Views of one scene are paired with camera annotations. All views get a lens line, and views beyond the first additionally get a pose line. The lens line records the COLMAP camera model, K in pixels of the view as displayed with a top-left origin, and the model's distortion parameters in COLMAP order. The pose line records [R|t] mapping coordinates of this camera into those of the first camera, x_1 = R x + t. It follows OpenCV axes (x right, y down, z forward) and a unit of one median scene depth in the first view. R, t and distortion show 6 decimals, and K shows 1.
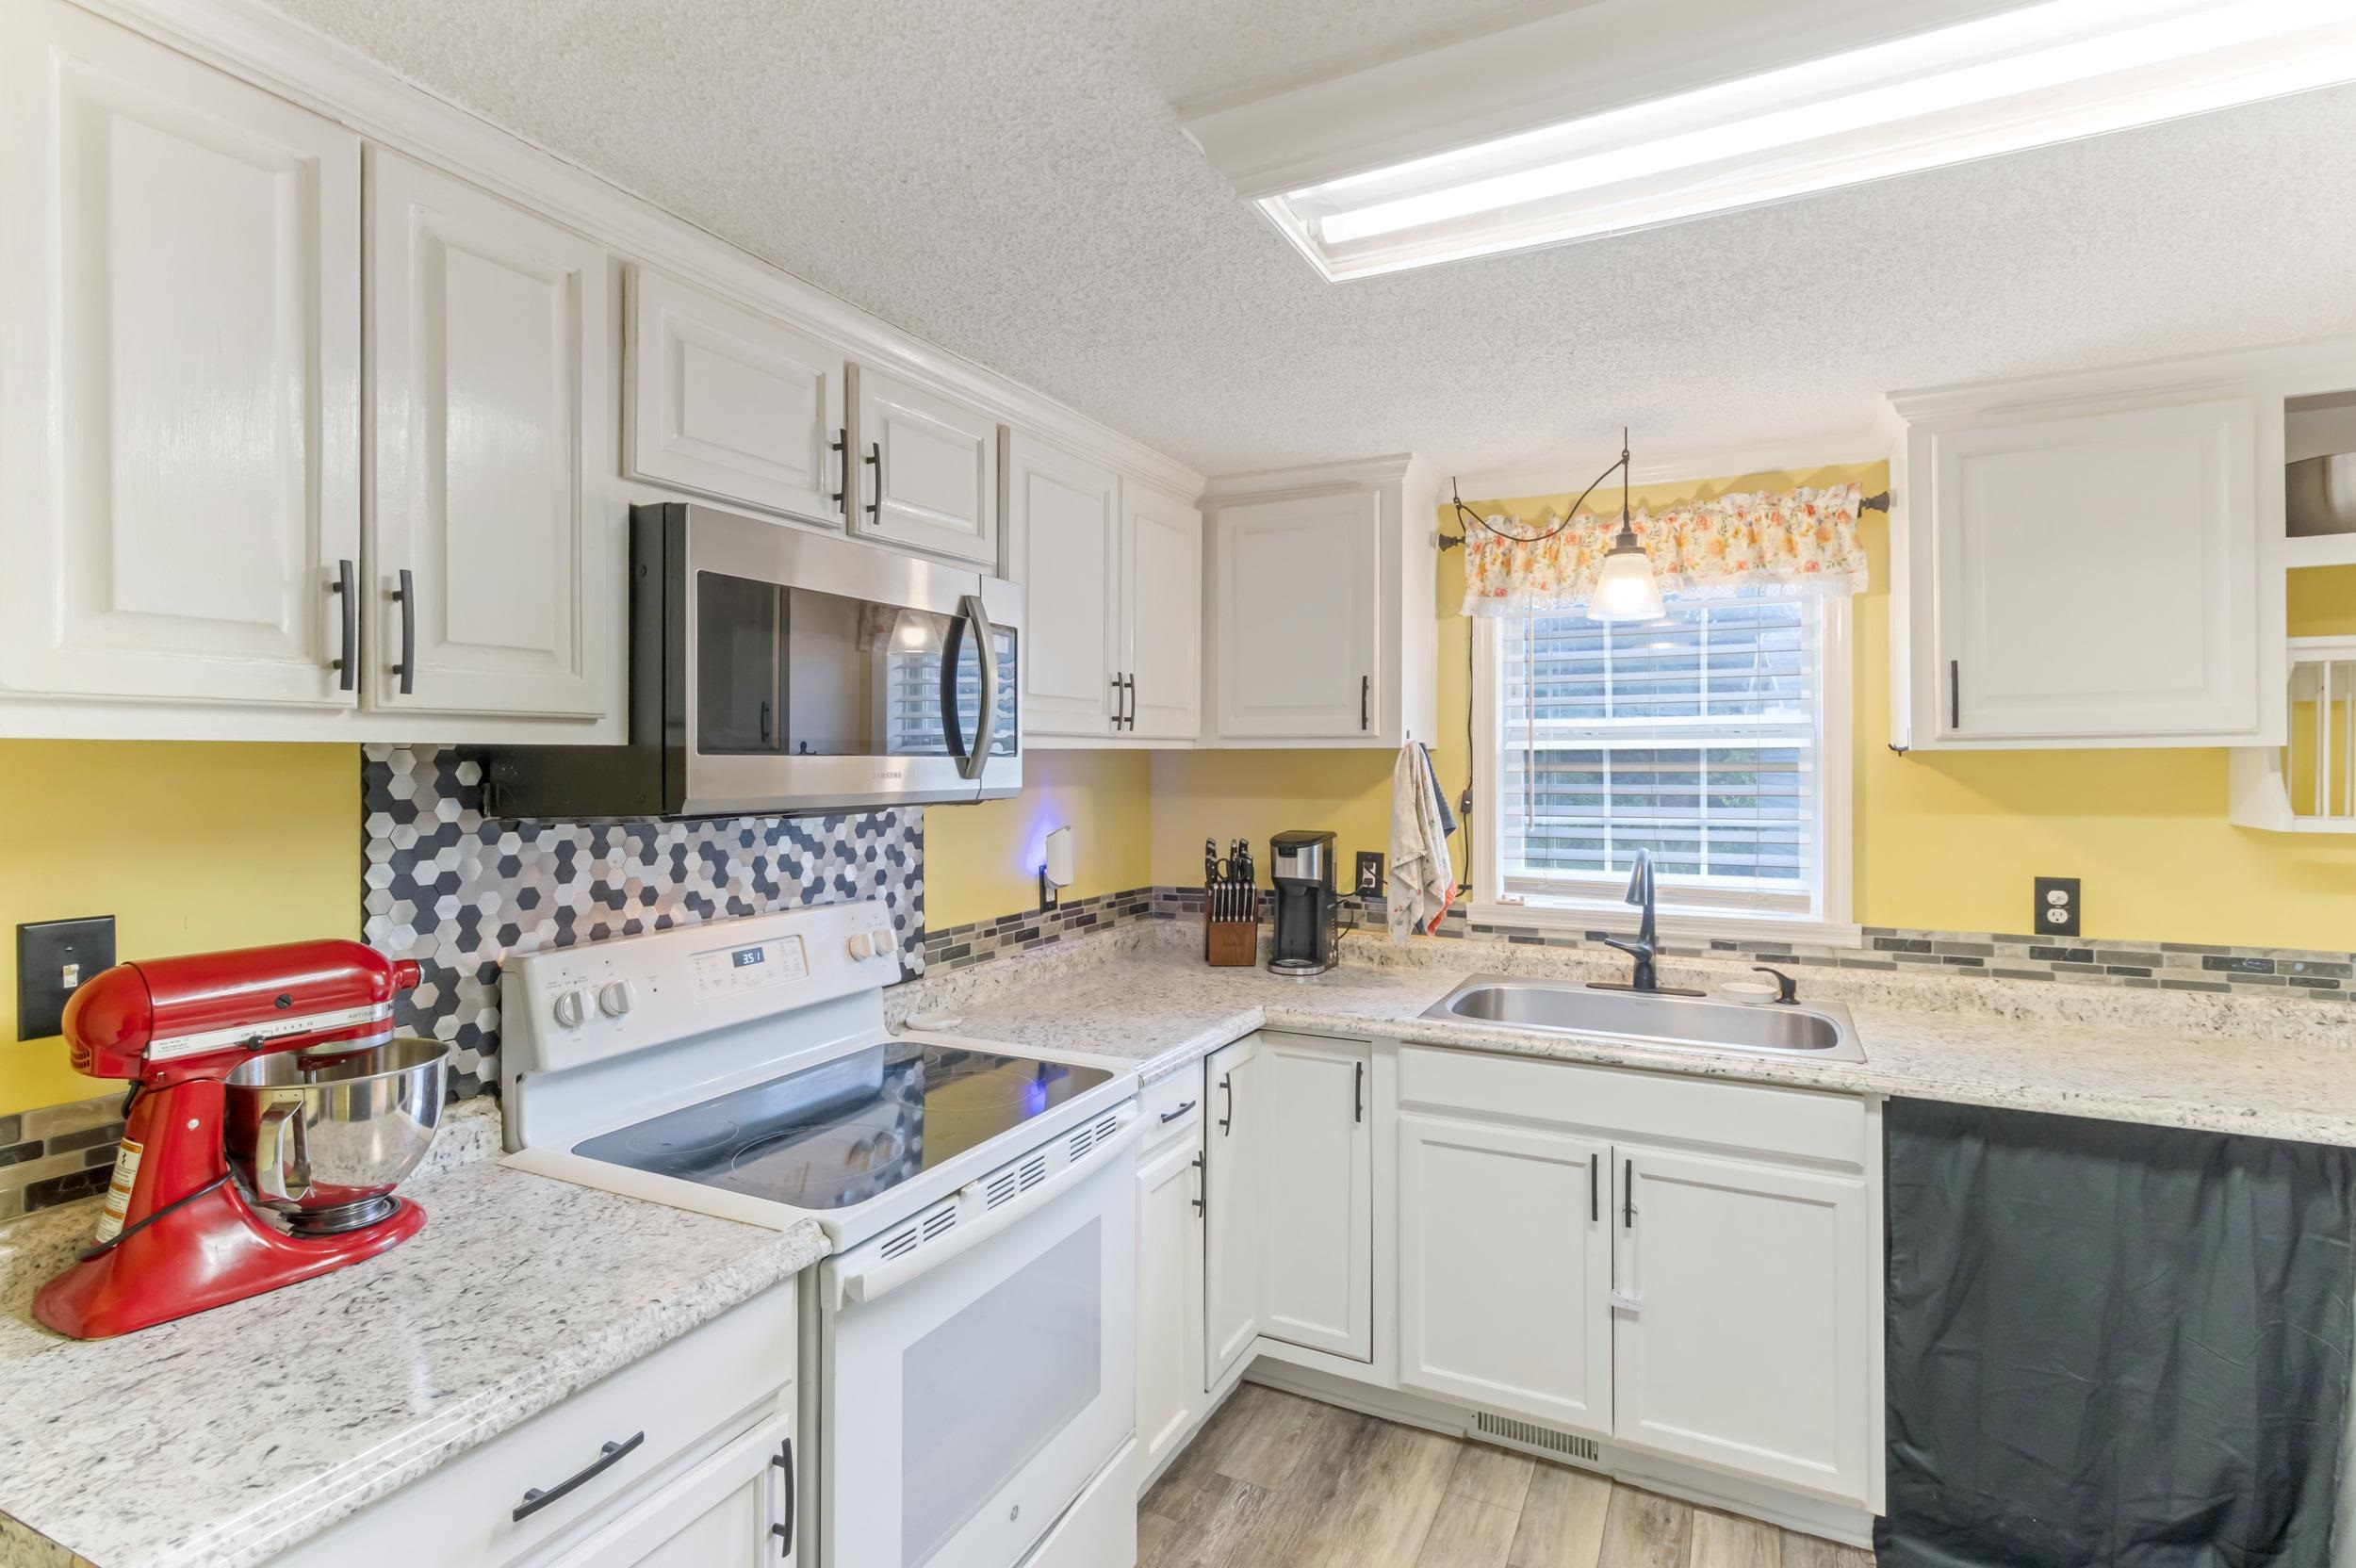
lens RADIAL K [[1128.9, 0, 1205.5], [0, 1128.9, 758.1], [0, 0, 1]] dist [0.006902, -0.000311]
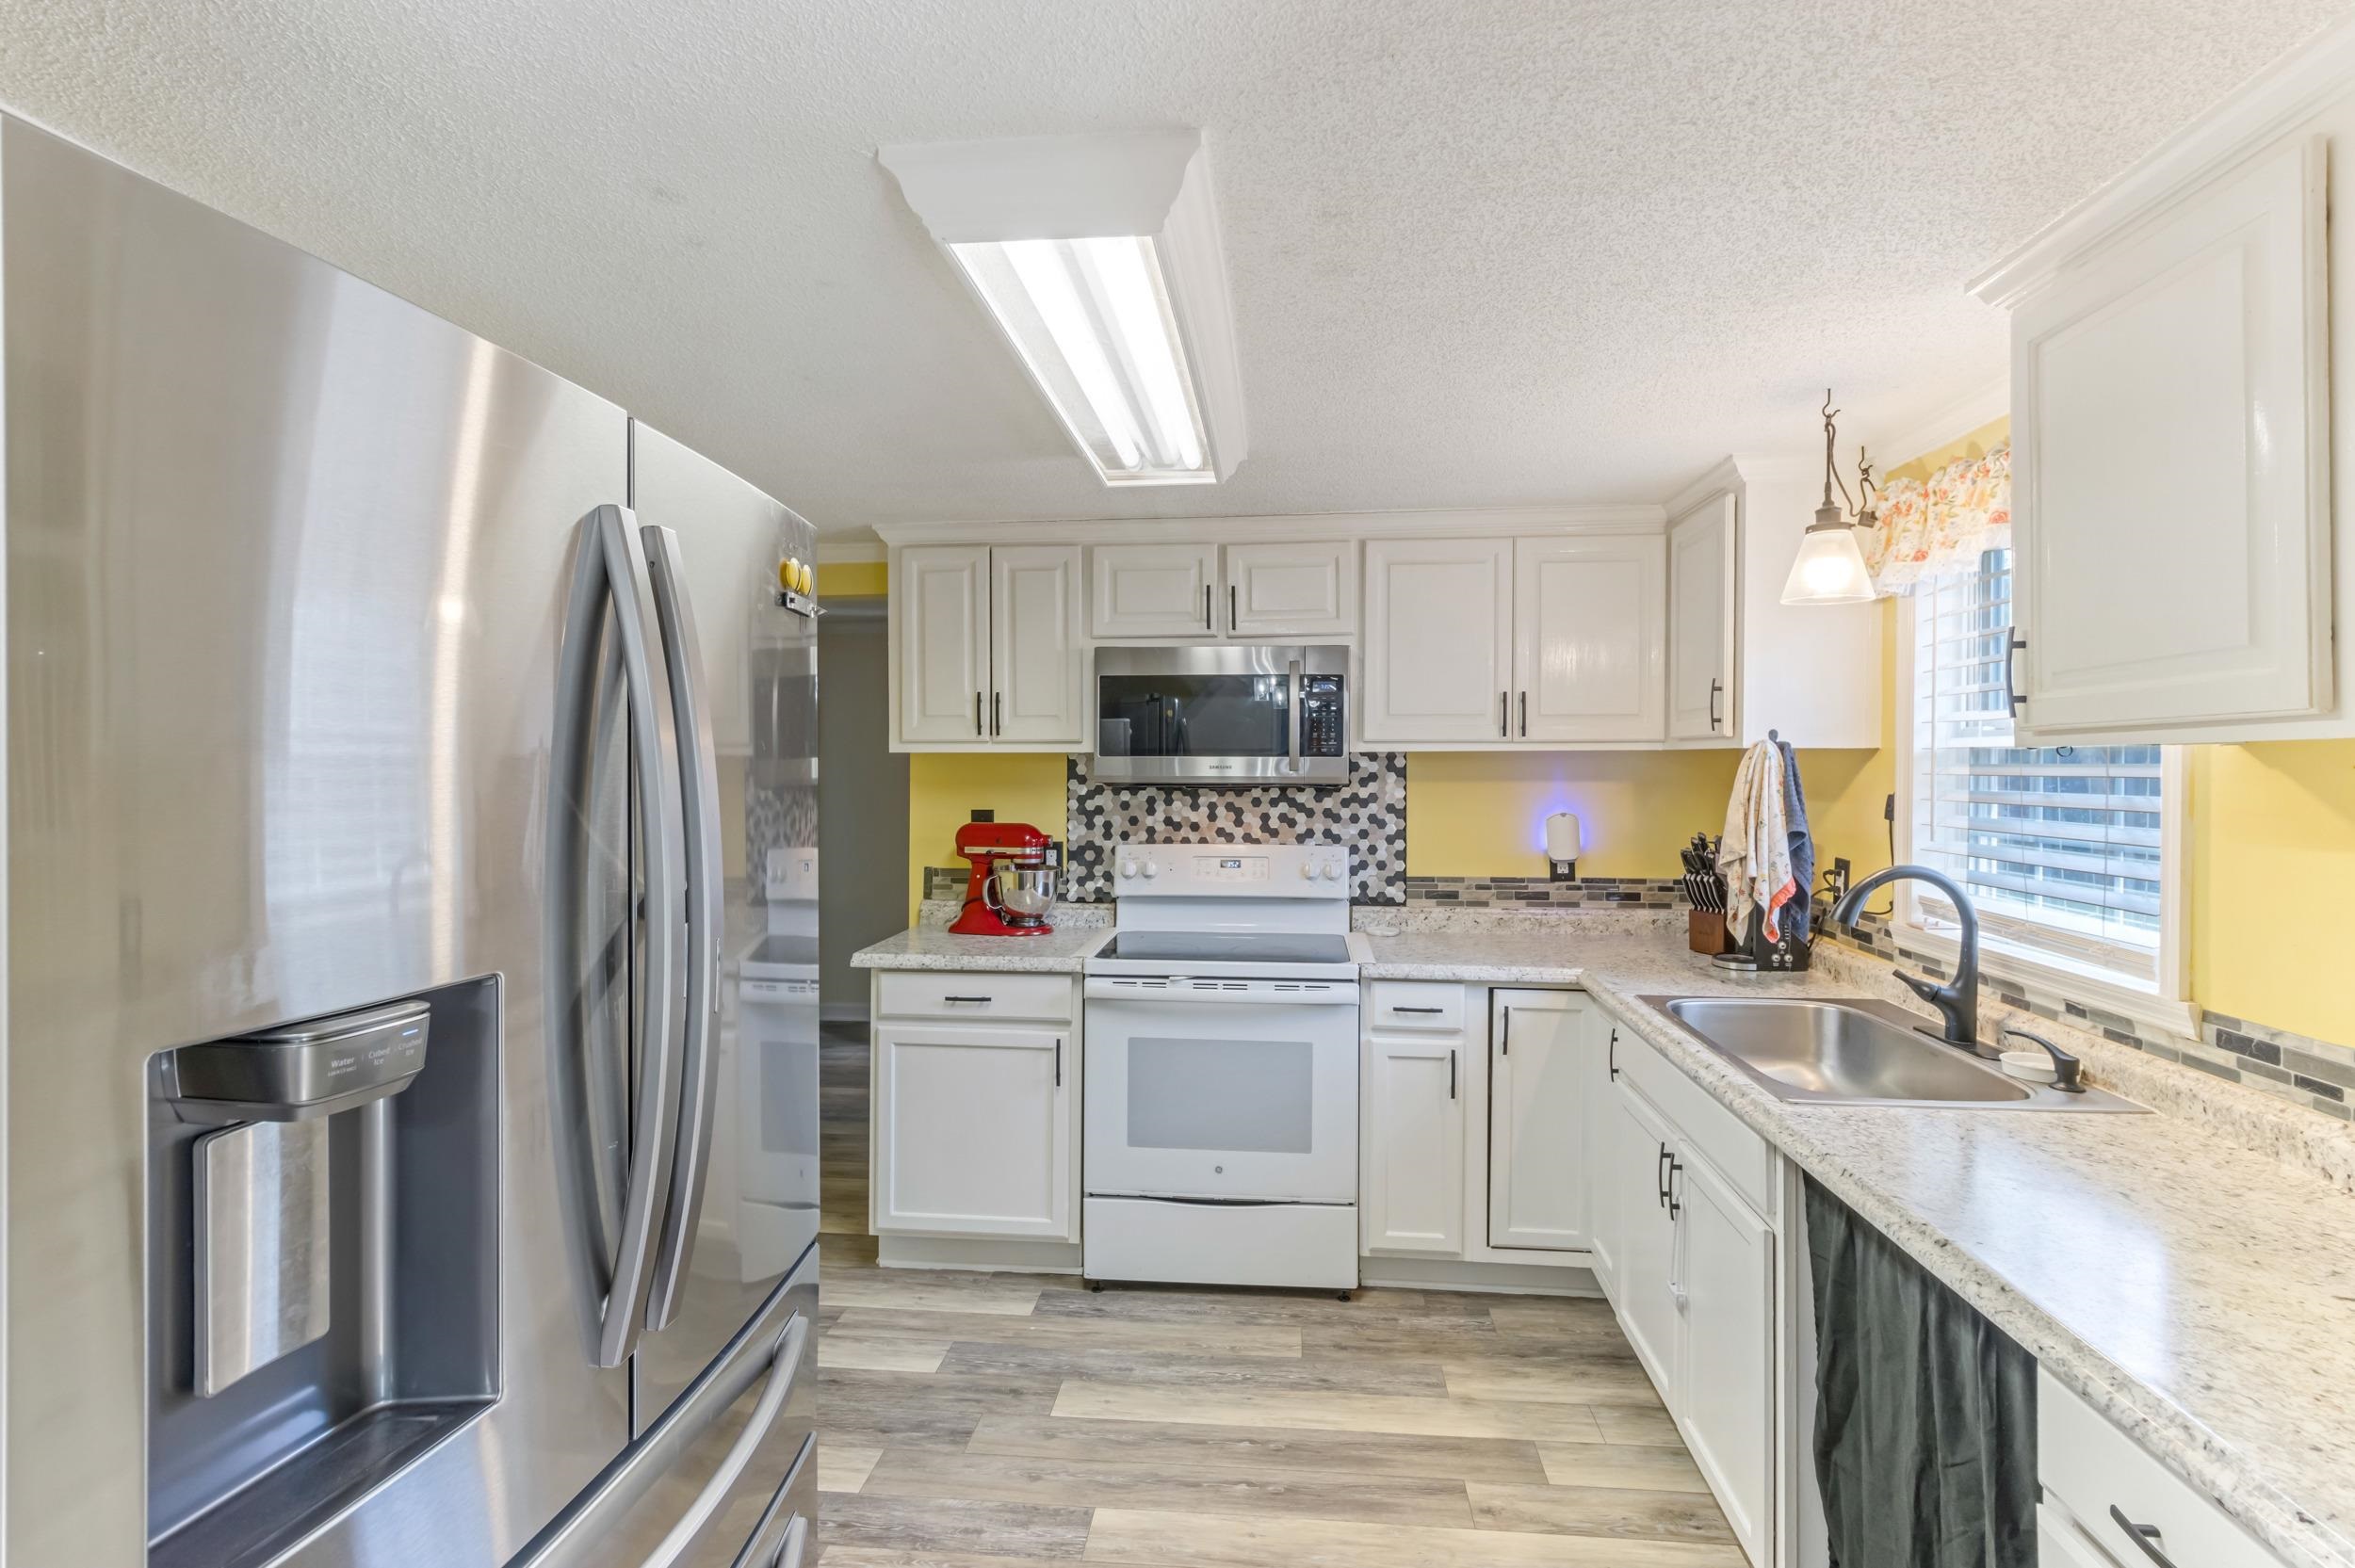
lens RADIAL K [[1128.4, 0, 1180.8], [0, 1128.4, 771.3], [0, 0, 1]] dist [0.006902, -0.000311]
pose [[0.352317, 0.011361, -0.935812, 1.171872], [0.000970, 0.999921, 0.012505, -0.000927], [0.935880, -0.005314, 0.352278, 0.233807]]
